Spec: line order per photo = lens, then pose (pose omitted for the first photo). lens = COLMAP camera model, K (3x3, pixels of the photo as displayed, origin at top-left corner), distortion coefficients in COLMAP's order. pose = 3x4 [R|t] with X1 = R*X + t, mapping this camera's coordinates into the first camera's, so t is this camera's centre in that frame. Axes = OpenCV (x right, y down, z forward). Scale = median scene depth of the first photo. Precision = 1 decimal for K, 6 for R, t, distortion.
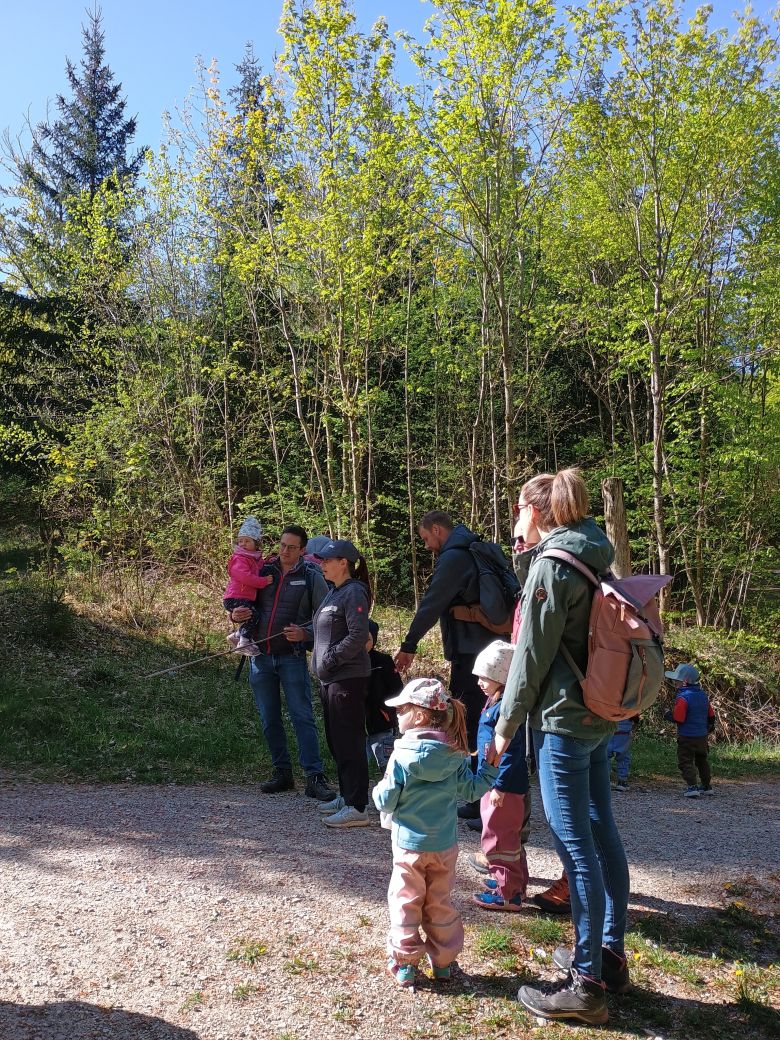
lens RADIAL K [[886.8, 0, 398.1], [0, 886.8, 525.6], [0, 0, 1]] dist [0.053232, -0.069254]
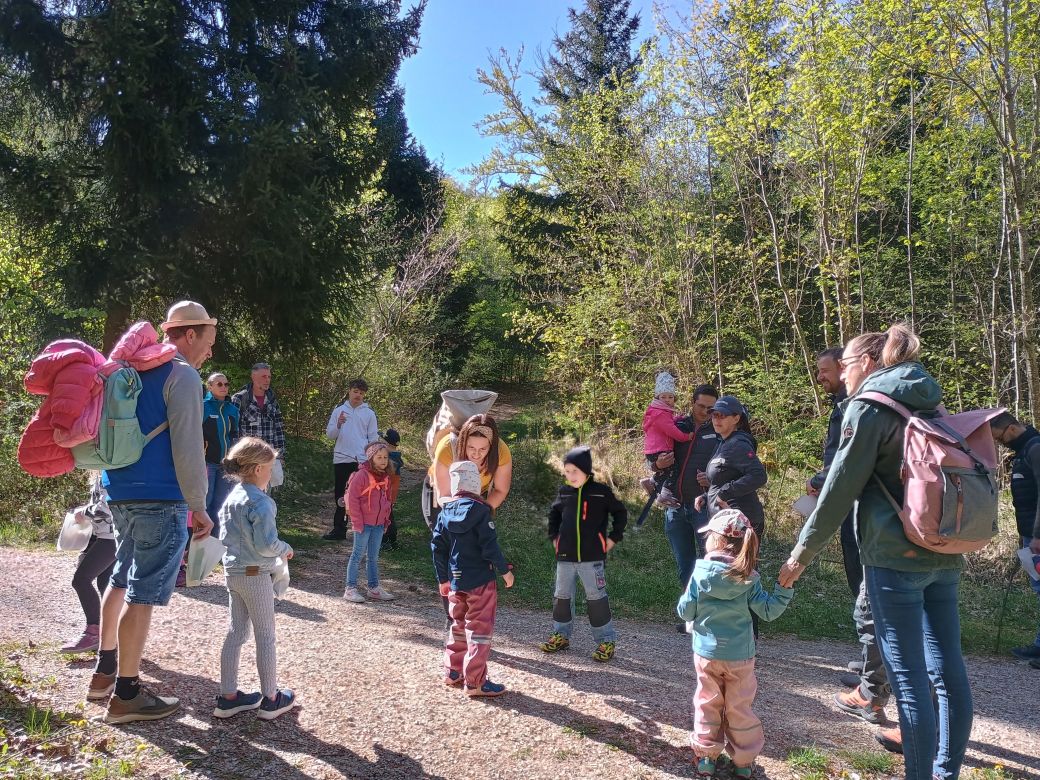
lens RADIAL K [[886.8, 0, 519.4], [0, 886.8, 383.6], [0, 0, 1]] dist [0.053232, -0.069254]
pose [[0.902758, -0.028901, -0.429176, 0.041484], [0.021221, 0.999518, -0.022671, 0.004888], [0.429625, 0.011358, 0.902936, -0.018709]]
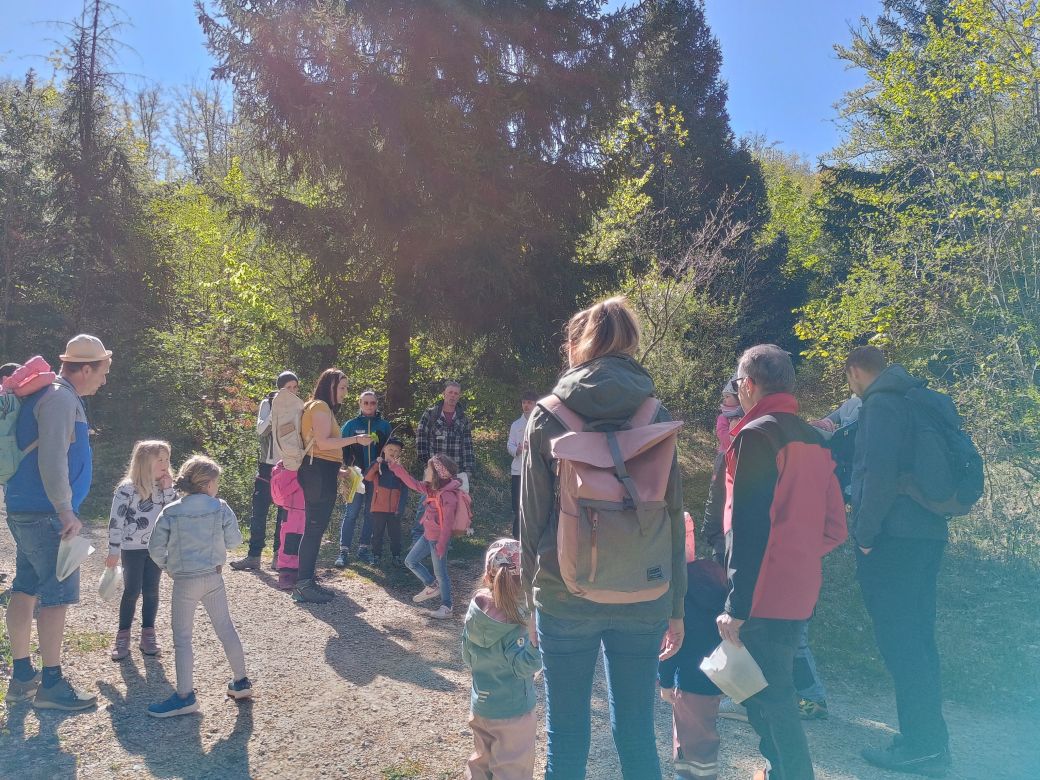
lens RADIAL K [[886.8, 0, 522.6], [0, 886.8, 391.9], [0, 0, 1]] dist [0.053232, -0.069254]
pose [[0.628639, -0.057583, -0.775562, 0.114737], [0.047505, 0.998236, -0.035610, 0.006553], [0.776245, -0.014457, 0.630266, 0.056809]]
